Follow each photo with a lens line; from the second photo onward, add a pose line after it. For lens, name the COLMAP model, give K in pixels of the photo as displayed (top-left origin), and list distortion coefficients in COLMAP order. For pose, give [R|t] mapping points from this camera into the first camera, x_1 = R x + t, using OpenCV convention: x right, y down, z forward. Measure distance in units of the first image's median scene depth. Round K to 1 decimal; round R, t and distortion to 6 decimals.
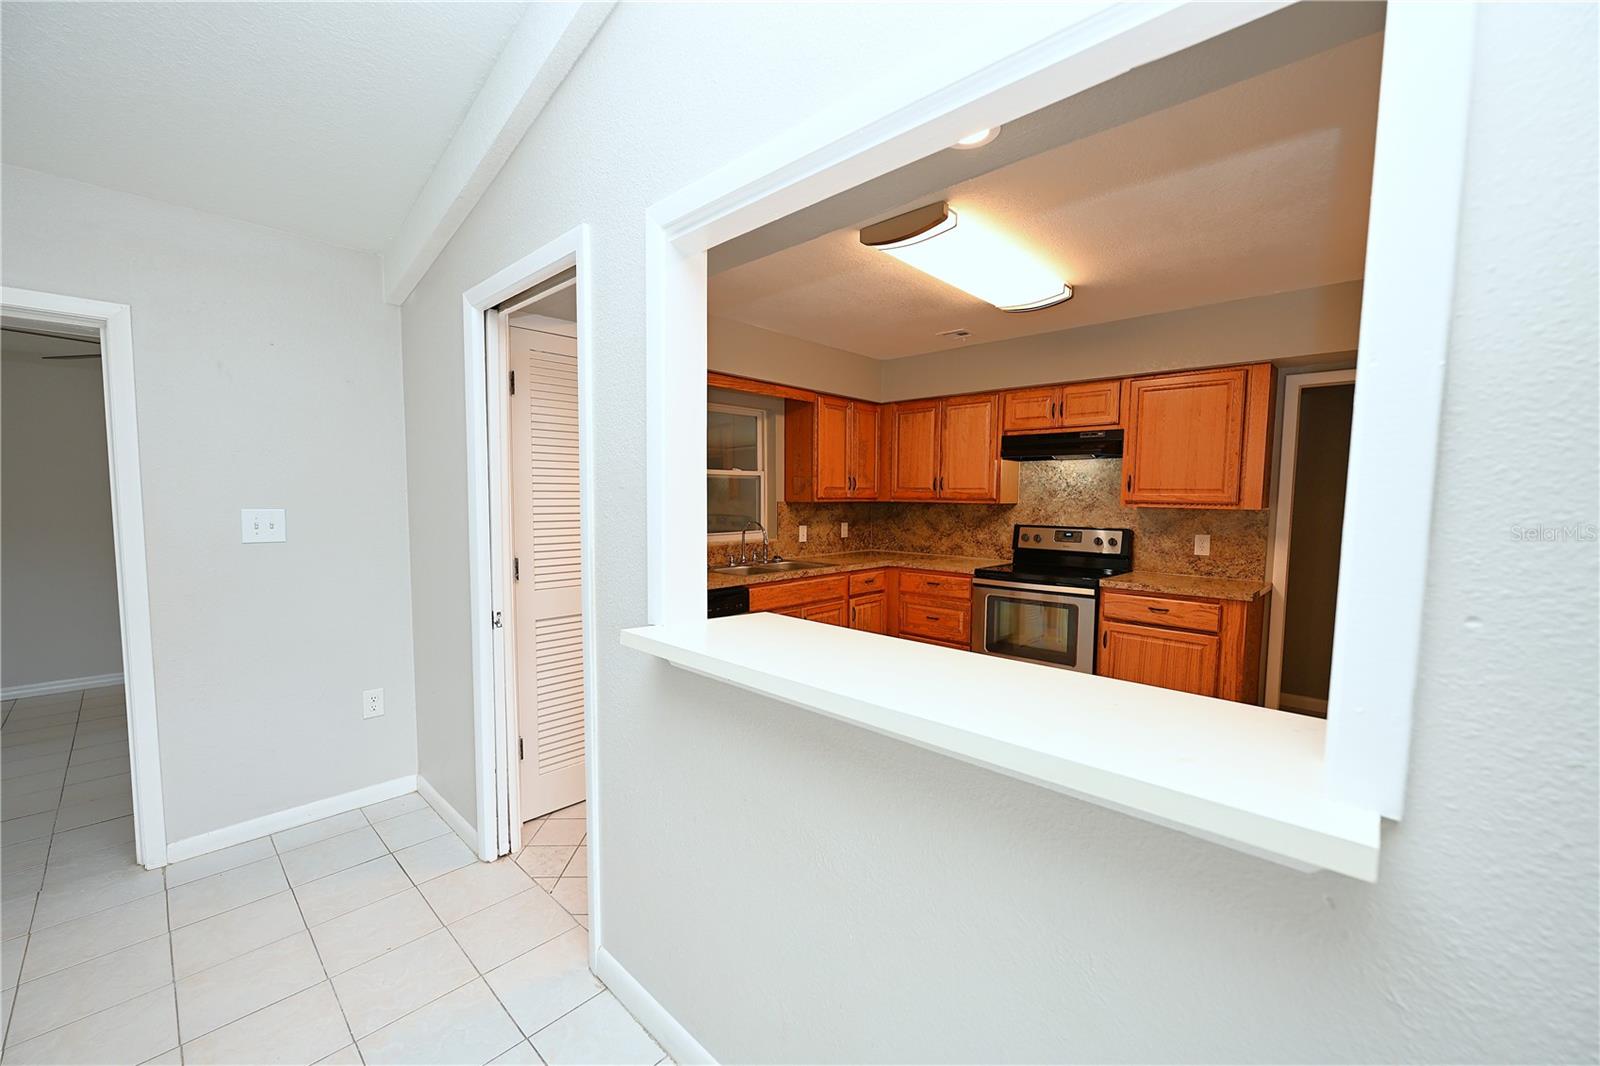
lens RADIAL K [[632.4, 0, 800.1], [0, 632.4, 538.3], [0, 0, 1]] dist [-0.003283, 0.000792]
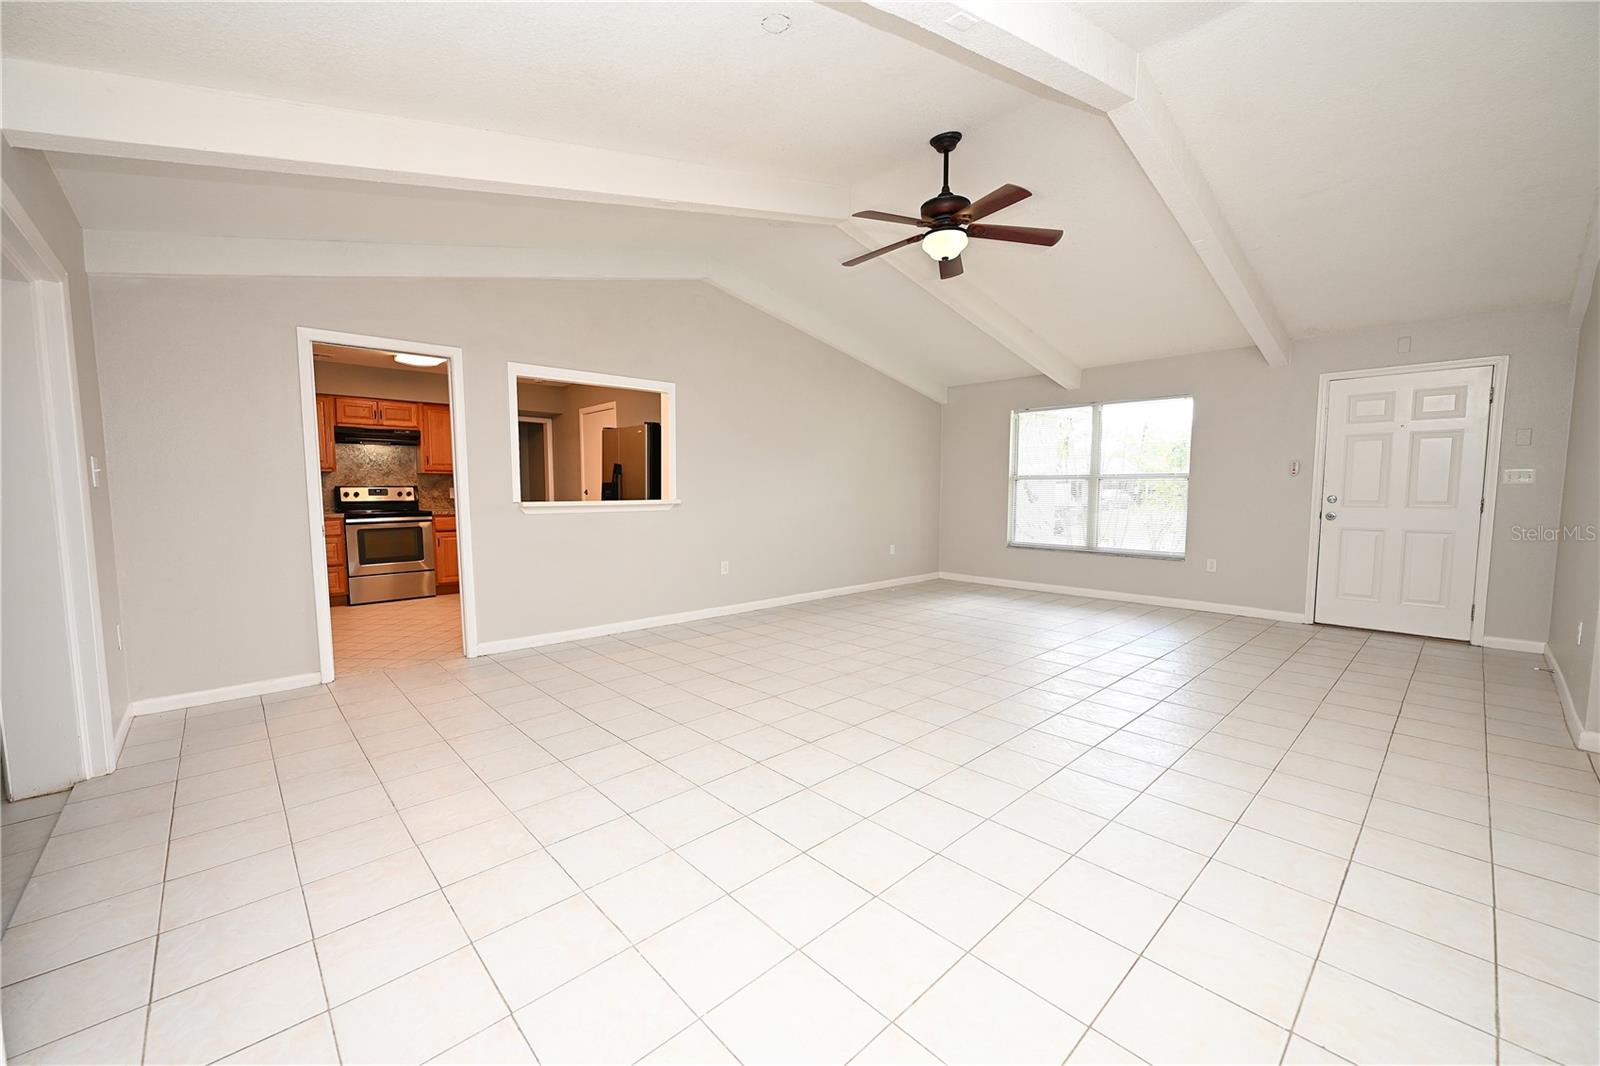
lens RADIAL K [[632.4, 0, 807.8], [0, 632.4, 541.7], [0, 0, 1]] dist [-0.003283, 0.000792]
pose [[0.052782, -0.084591, 0.995017, -1.022932], [0.080015, 0.993560, 0.080223, 0.073098], [-0.995395, 0.075382, 0.059211, -0.167869]]
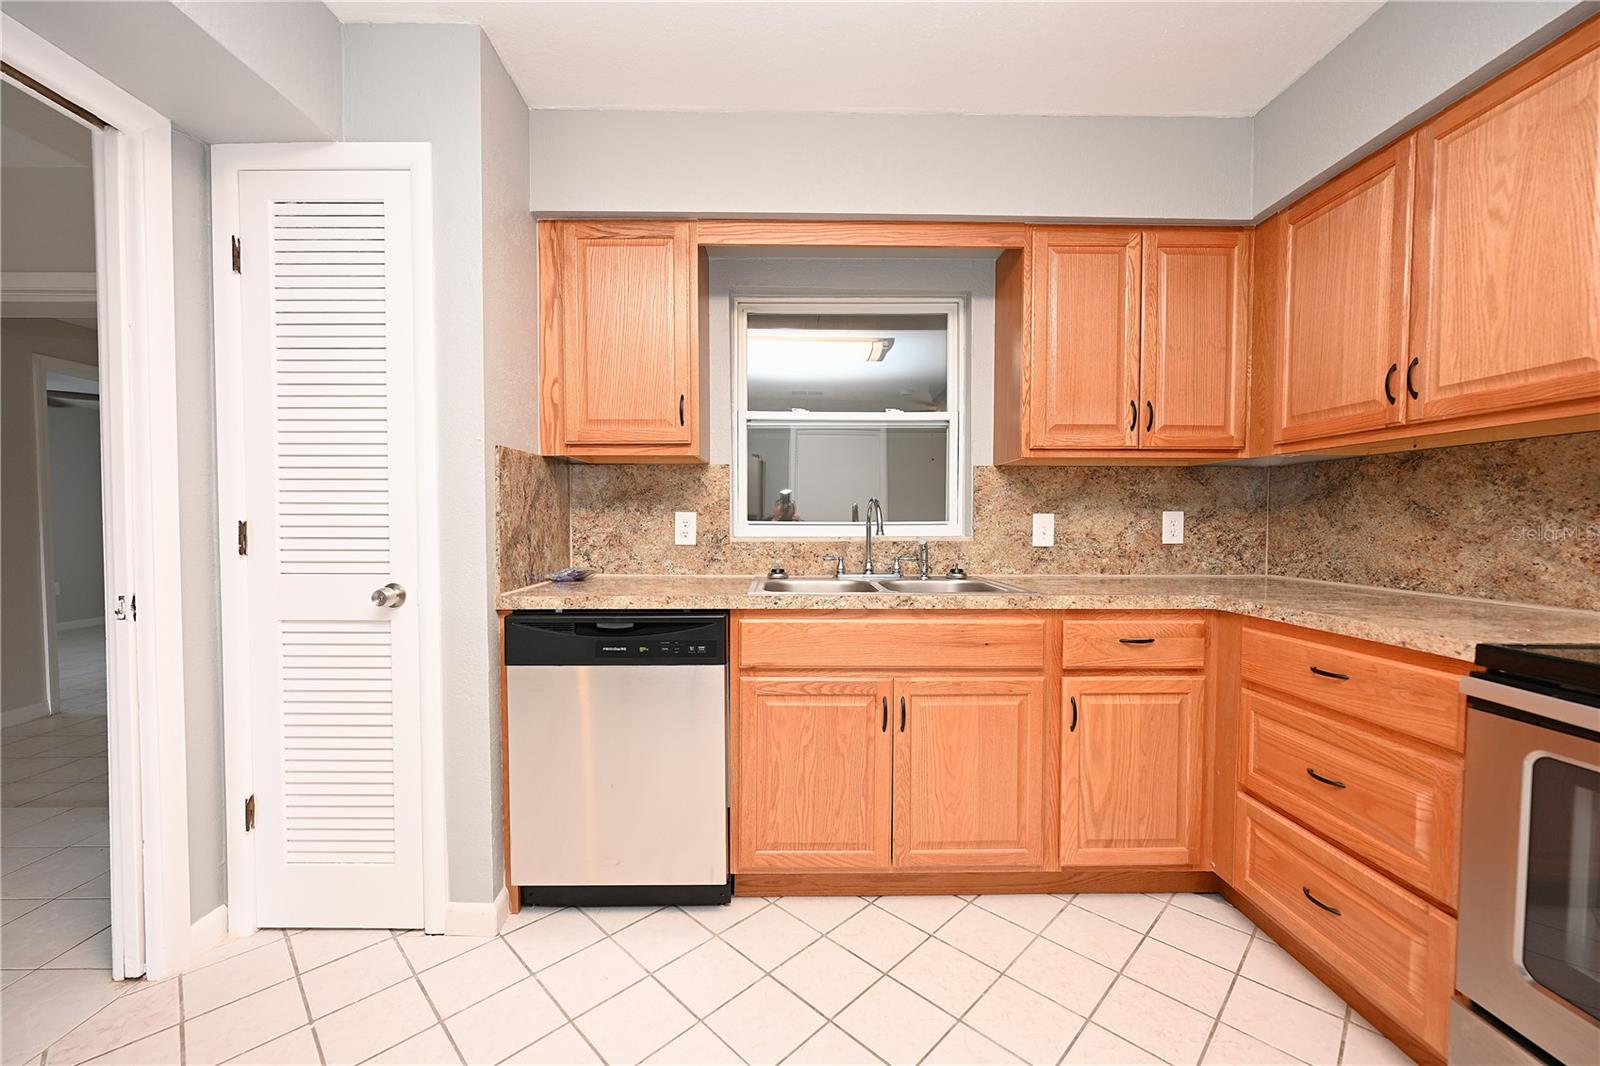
lens RADIAL K [[632.4, 0, 796.0], [0, 632.4, 538.4], [0, 0, 1]] dist [-0.003283, 0.000792]
pose [[0.698274, 0.016708, -0.715635, 0.235803], [-0.047725, 0.998590, -0.023253, 0.021209], [0.714238, 0.050391, 0.698087, 0.536787]]
